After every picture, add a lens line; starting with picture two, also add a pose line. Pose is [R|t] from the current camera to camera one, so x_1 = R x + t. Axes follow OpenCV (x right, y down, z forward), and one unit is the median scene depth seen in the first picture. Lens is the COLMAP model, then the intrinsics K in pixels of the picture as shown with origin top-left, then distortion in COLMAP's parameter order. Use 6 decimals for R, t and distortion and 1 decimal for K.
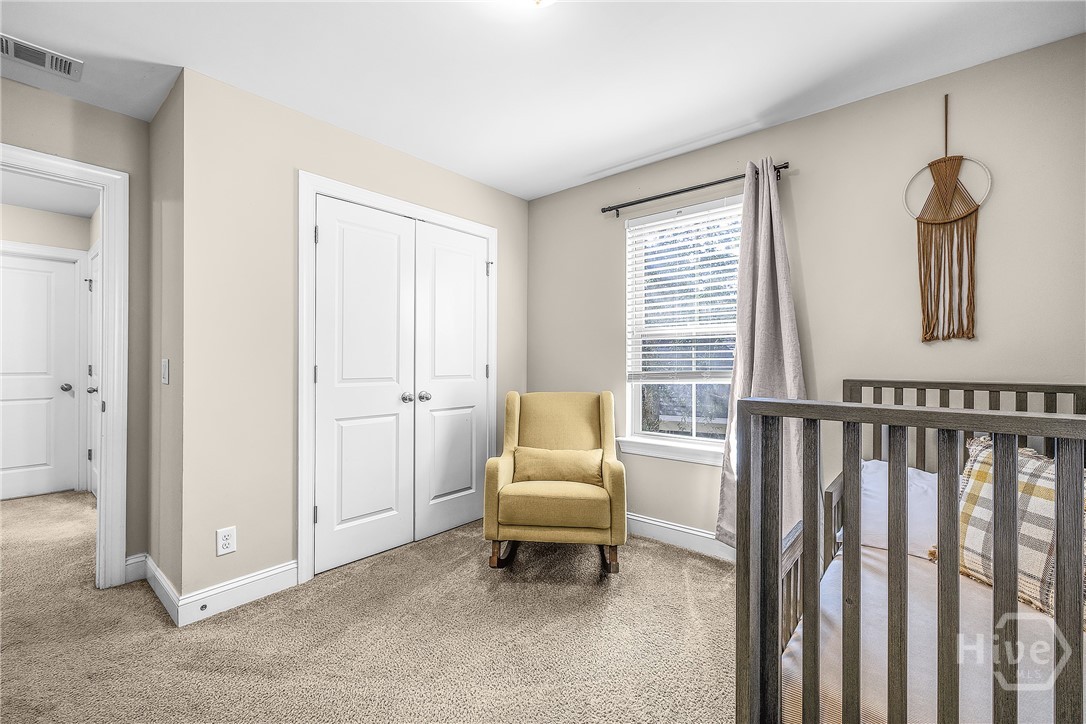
lens RADIAL K [[462.5, 0, 543.1], [0, 462.5, 360.1], [0, 0, 1]] dist [0.003160, 0.000580]
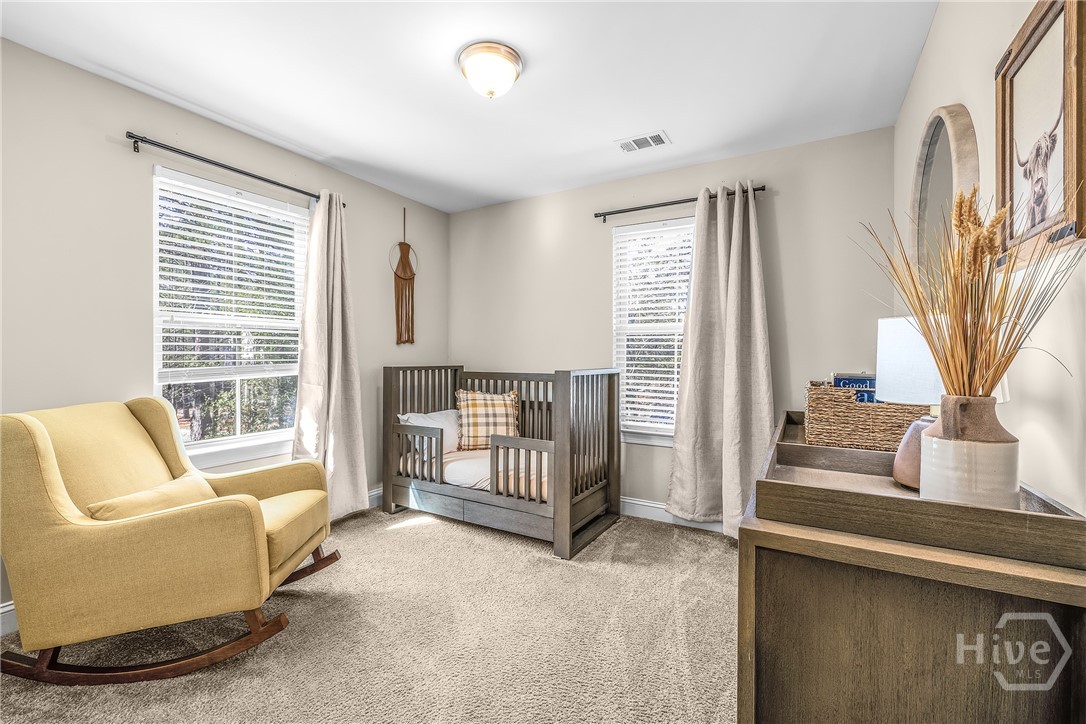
lens RADIAL K [[462.5, 0, 543.9], [0, 462.5, 359.7], [0, 0, 1]] dist [0.003160, 0.000580]
pose [[-0.180159, -0.006905, 0.983613, -0.984795], [-0.002216, 0.999976, 0.006614, 0.006243], [-0.983635, -0.000988, -0.180170, 0.772303]]
